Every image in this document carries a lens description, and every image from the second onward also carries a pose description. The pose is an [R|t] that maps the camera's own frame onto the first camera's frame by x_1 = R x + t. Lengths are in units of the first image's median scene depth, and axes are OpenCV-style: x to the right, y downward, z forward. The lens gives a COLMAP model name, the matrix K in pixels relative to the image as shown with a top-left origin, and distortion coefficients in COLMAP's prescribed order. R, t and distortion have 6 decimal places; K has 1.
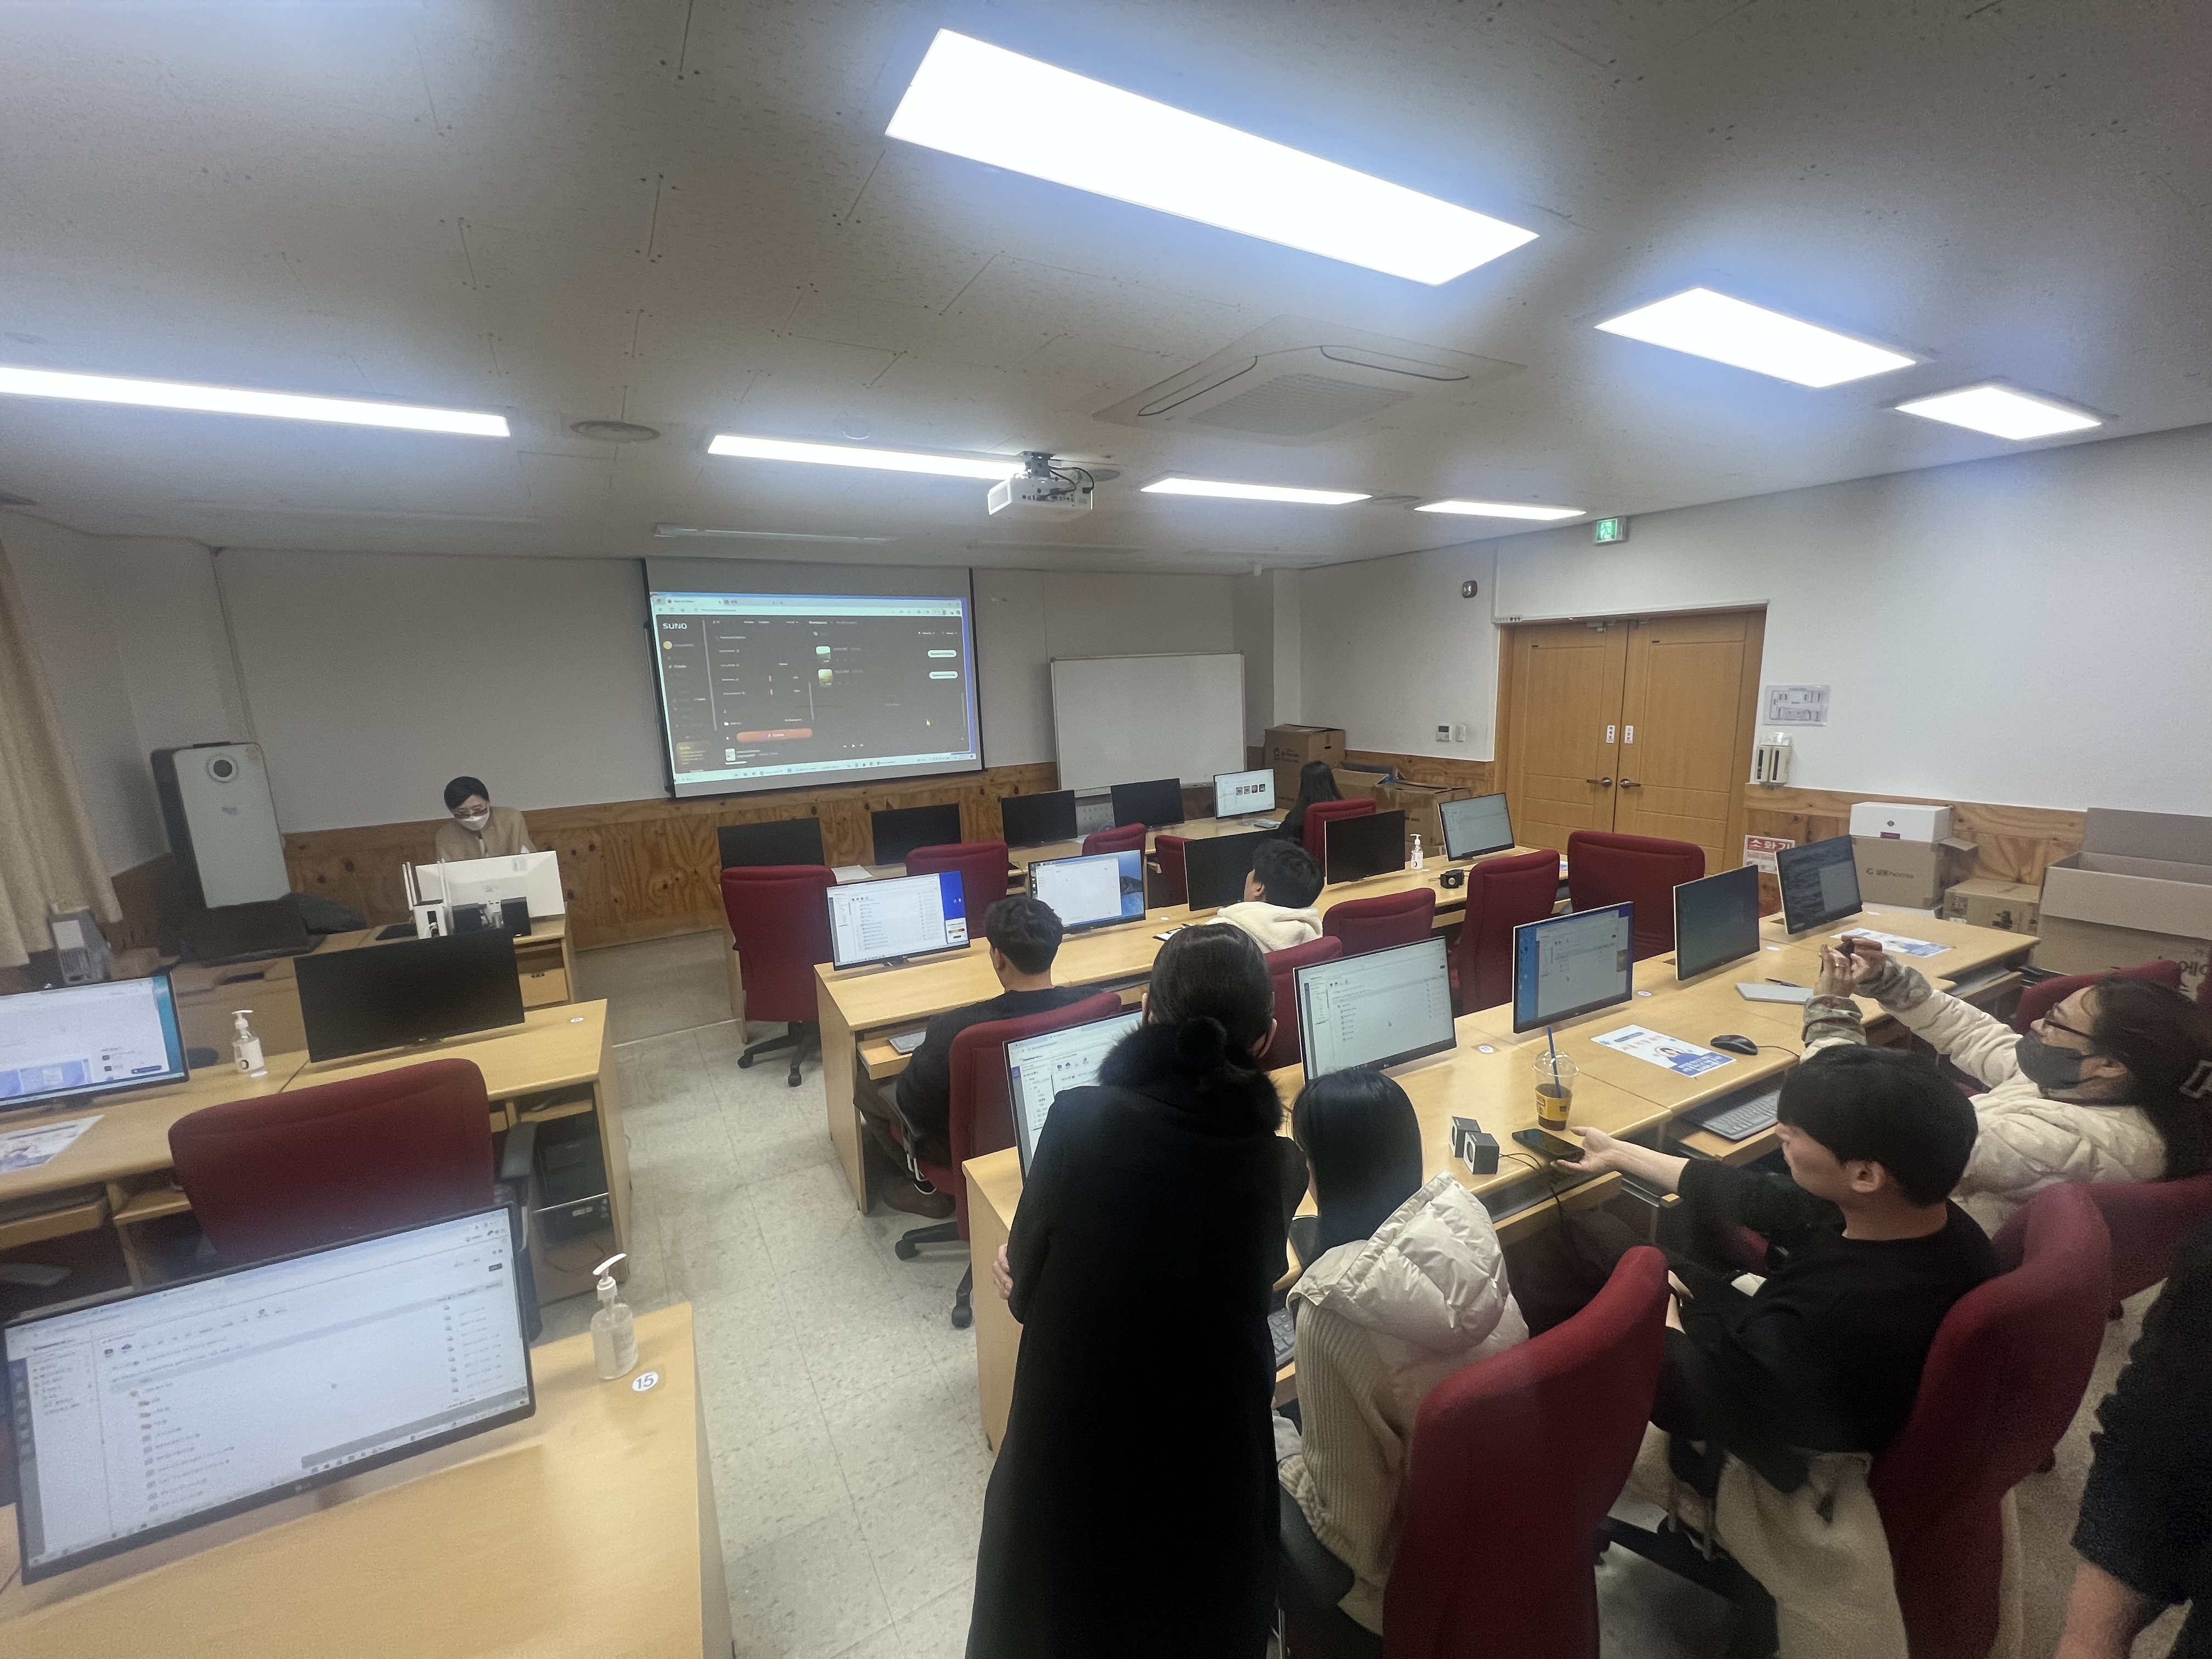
lens RADIAL K [[891.3, 0, 1106.0], [0, 891.3, 829.5], [0, 0, 1]] dist [-0.000189, -0.000008]
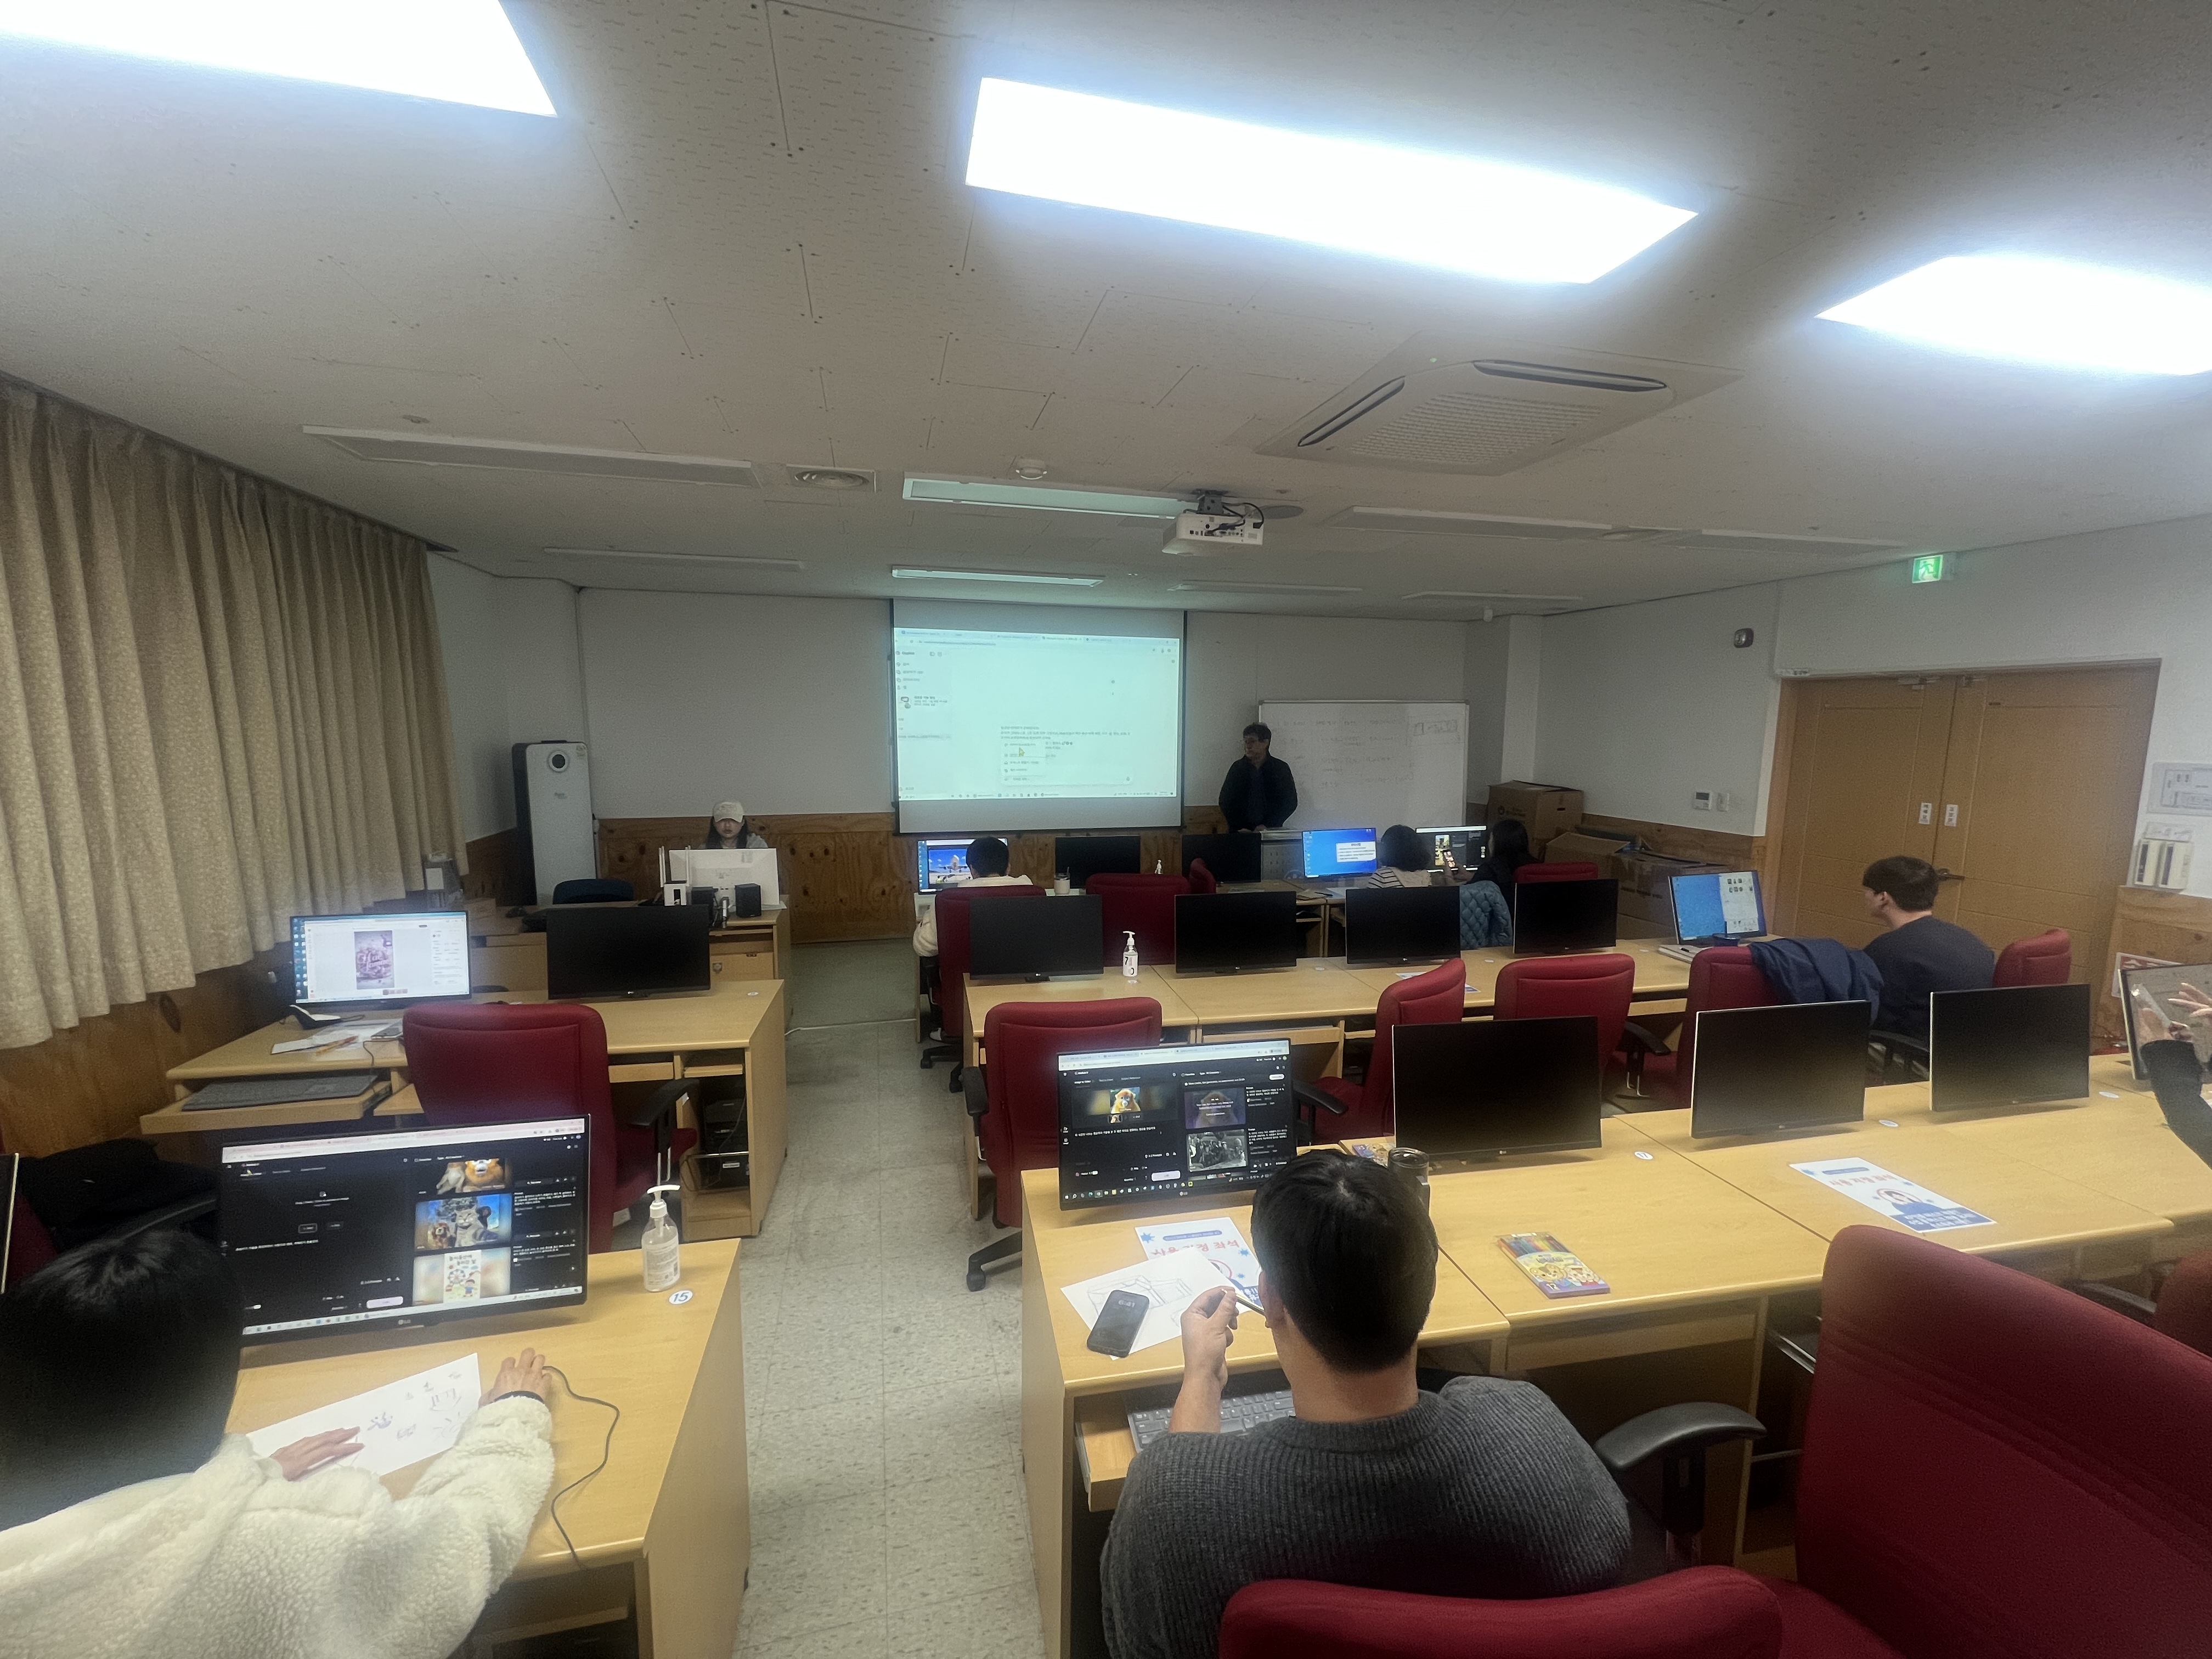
lens RADIAL K [[888.7, 0, 1106.0], [0, 888.7, 829.5], [0, 0, 1]] dist [-0.003625, 0.000516]
pose [[0.960193, 0.073607, -0.269466, 0.075886], [-0.087704, 0.995317, -0.040637, 0.008983], [0.265213, 0.062652, 0.962152, 0.015970]]
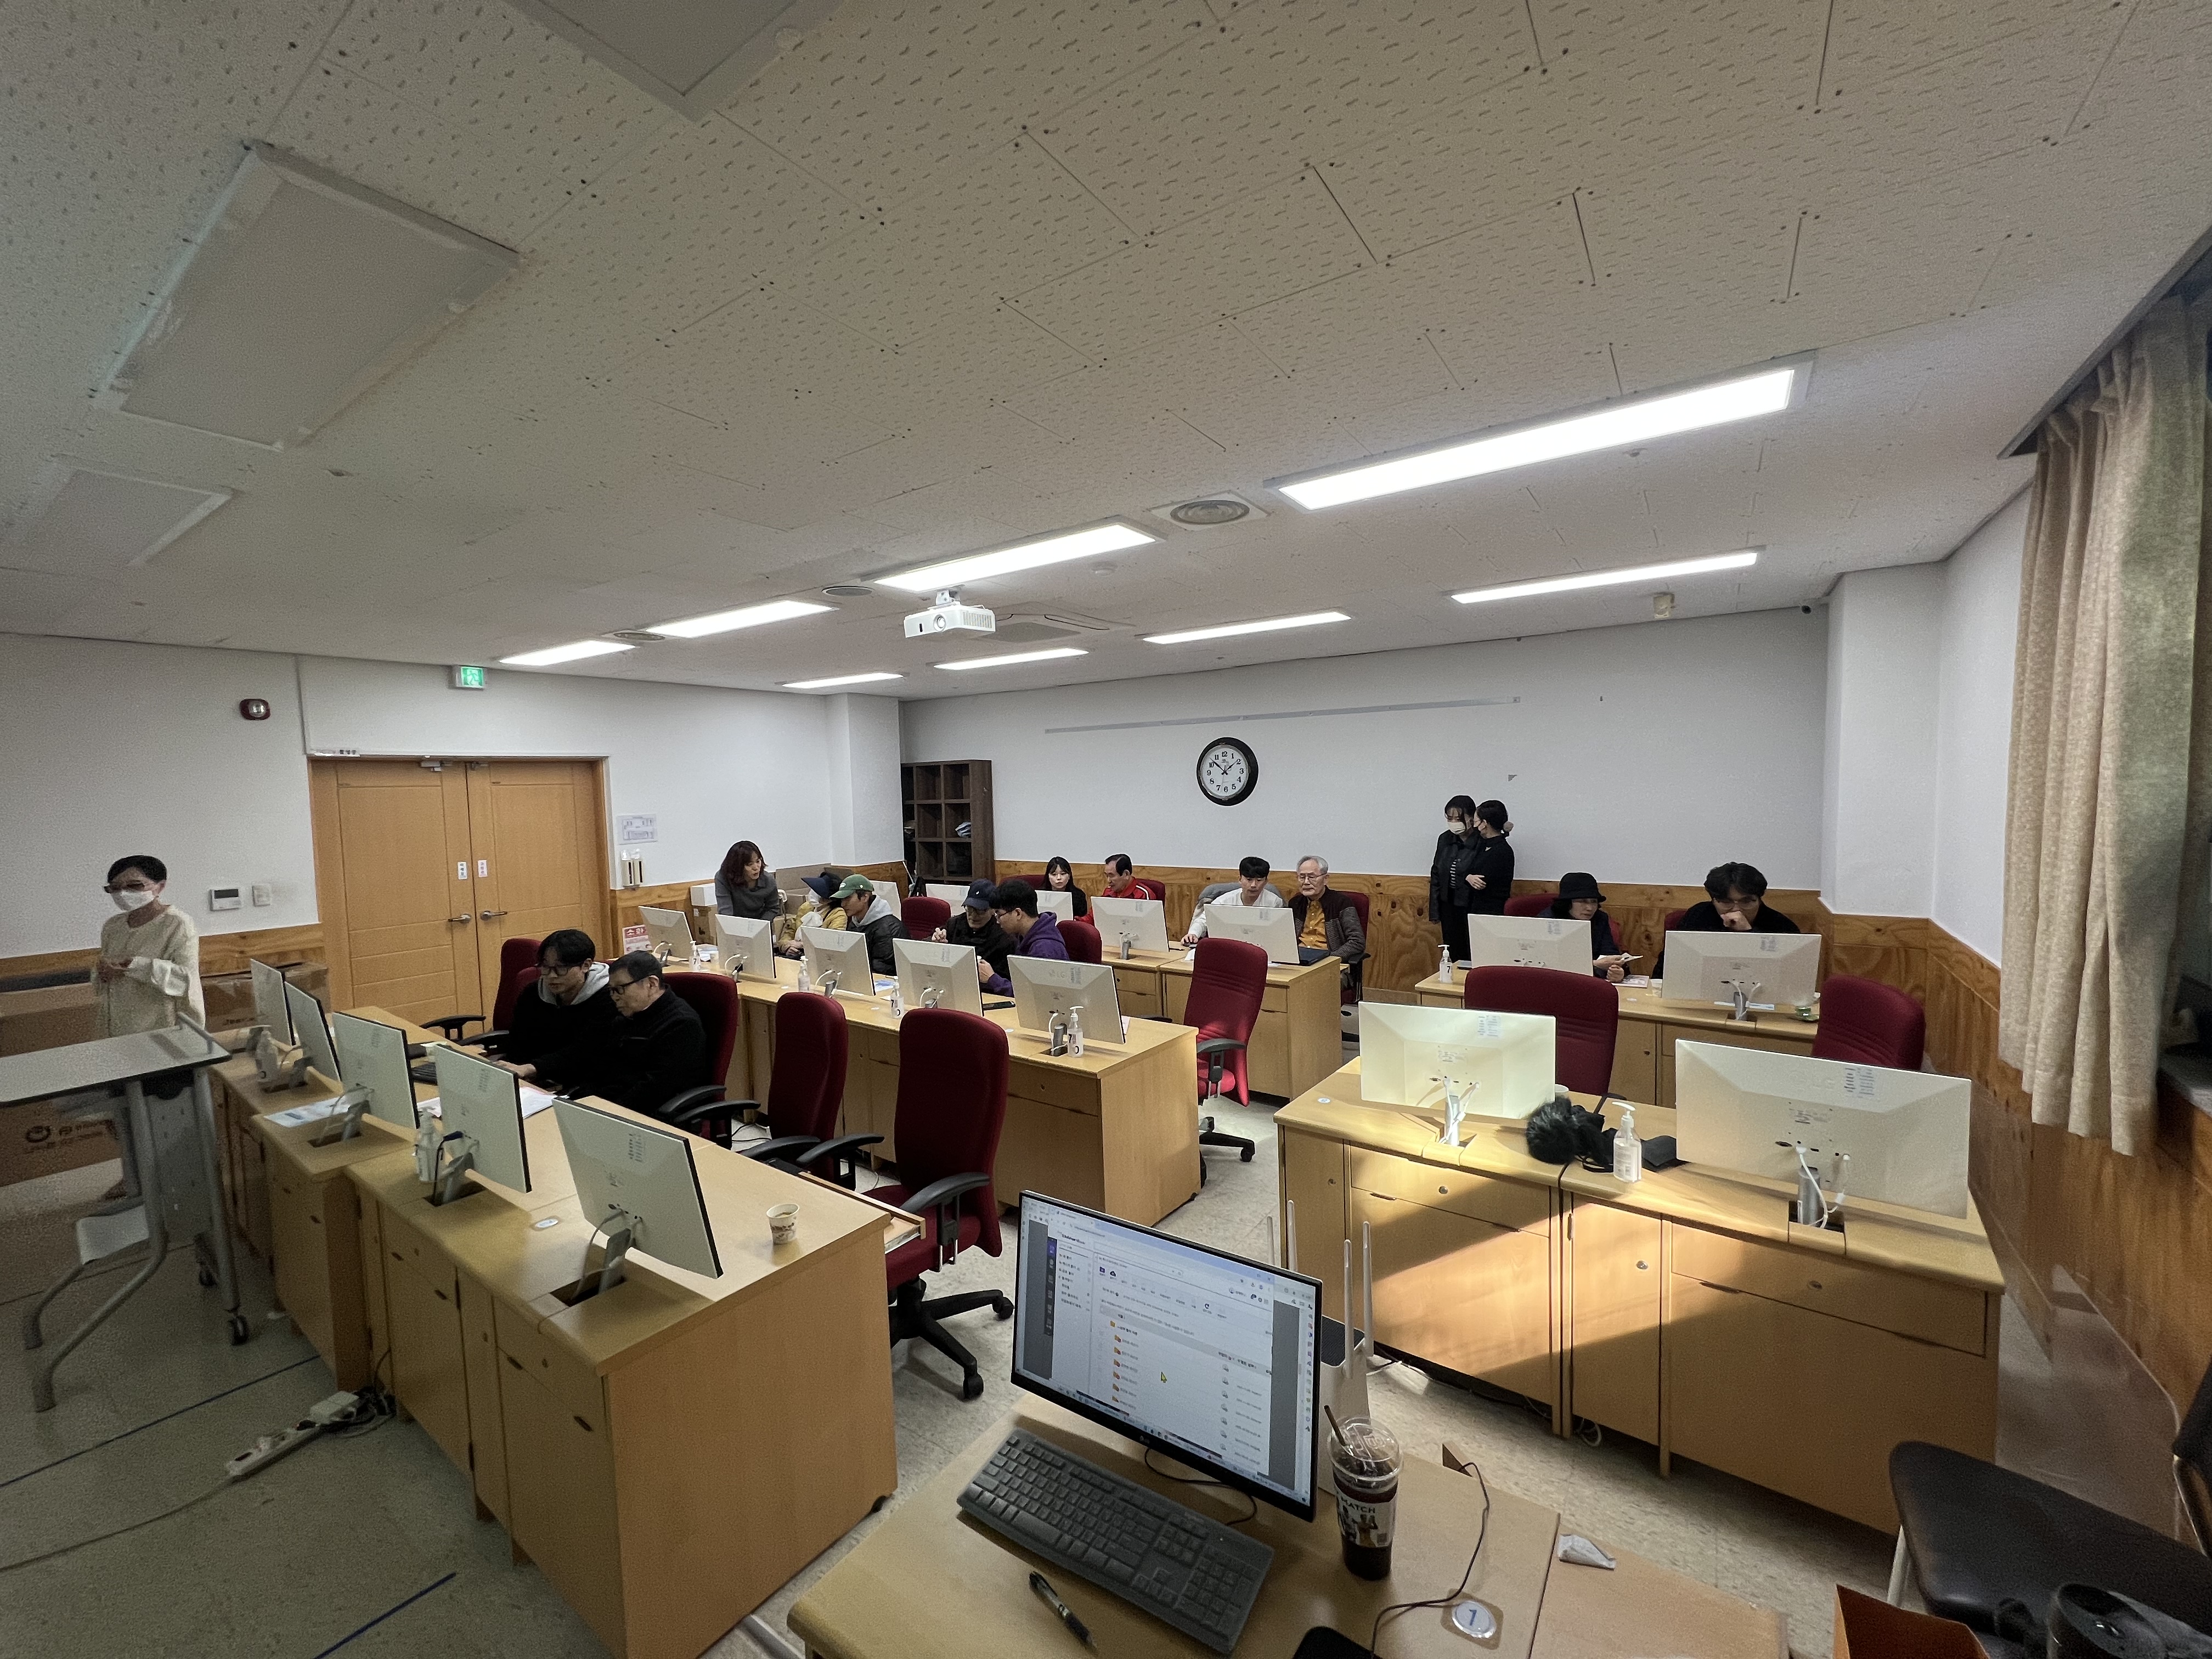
lens RADIAL K [[888.7, 0, 1106.0], [0, 888.7, 829.5], [0, 0, 1]] dist [-0.003625, 0.000516]
pose [[-0.448824, -0.002307, 0.893617, -0.834069], [0.199835, 0.974413, 0.102884, -0.137271], [-0.870990, 0.224753, -0.436879, 0.986499]]
